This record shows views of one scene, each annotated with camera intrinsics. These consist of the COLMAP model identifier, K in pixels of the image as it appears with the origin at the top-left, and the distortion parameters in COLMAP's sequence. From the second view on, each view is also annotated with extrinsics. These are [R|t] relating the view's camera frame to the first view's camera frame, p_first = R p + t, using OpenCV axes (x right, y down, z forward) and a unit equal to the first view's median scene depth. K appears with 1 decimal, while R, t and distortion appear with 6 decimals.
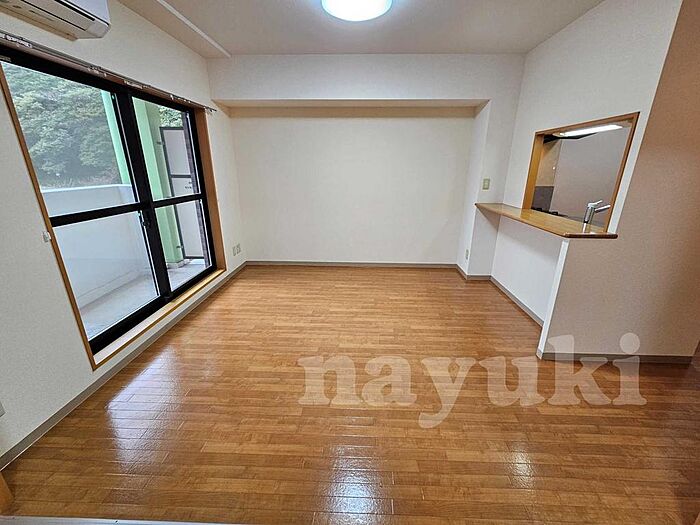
lens RADIAL K [[287.6, 0, 355.1], [0, 287.6, 260.1], [0, 0, 1]] dist [0.004423, -0.001405]
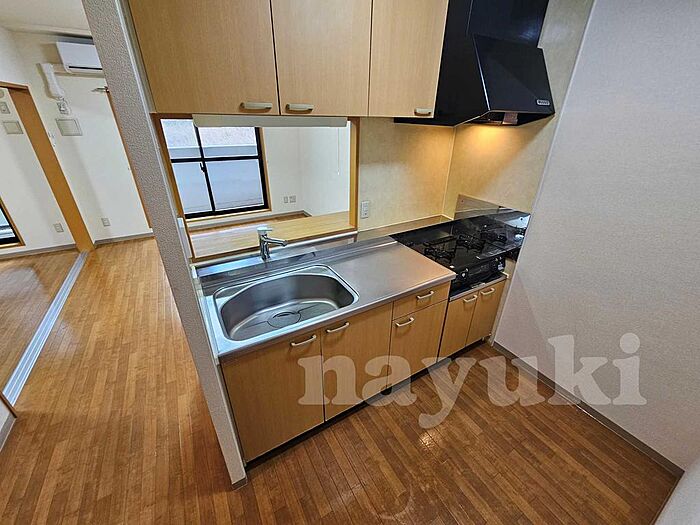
lens RADIAL K [[287.6, 0, 352.7], [0, 287.6, 262.0], [0, 0, 1]] dist [0.004423, -0.001405]
pose [[0.537662, 0.387132, -0.749032, 1.406028], [-0.272790, 0.920452, 0.279918, -0.359392], [0.797813, 0.053827, 0.600498, 0.687326]]
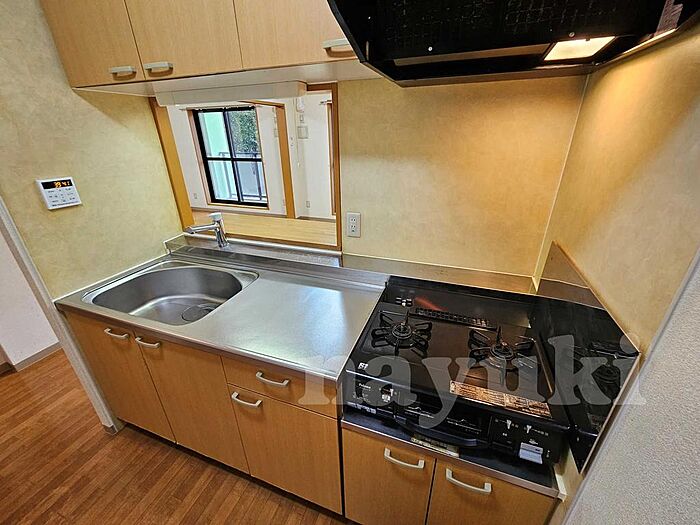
lens RADIAL K [[287.6, 0, 355.3], [0, 287.6, 262.4], [0, 0, 1]] dist [0.004423, -0.001405]
pose [[-0.303978, 0.394347, -0.867230, 1.257078], [-0.279730, 0.833235, 0.476938, -0.487718], [0.910686, 0.387569, -0.142975, 1.337588]]
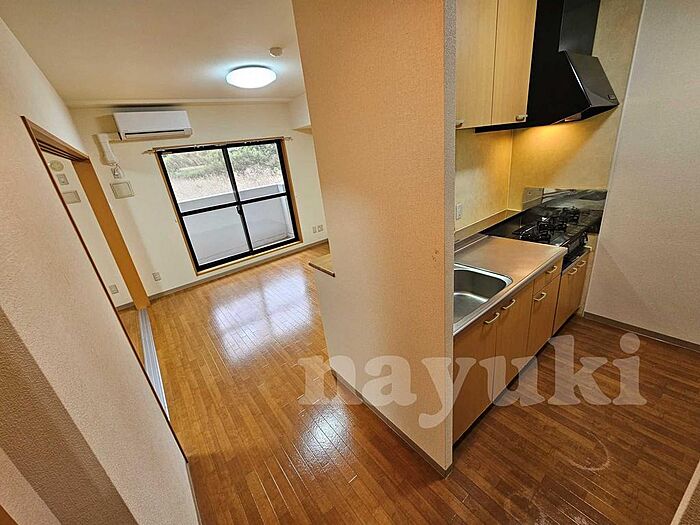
lens RADIAL K [[287.6, 0, 350.9], [0, 287.6, 262.4], [0, 0, 1]] dist [0.004423, -0.001405]
pose [[0.631752, 0.214299, -0.744960, 1.246897], [-0.123035, 0.976565, 0.176586, -0.231767], [0.765345, -0.019903, 0.643313, 0.327215]]
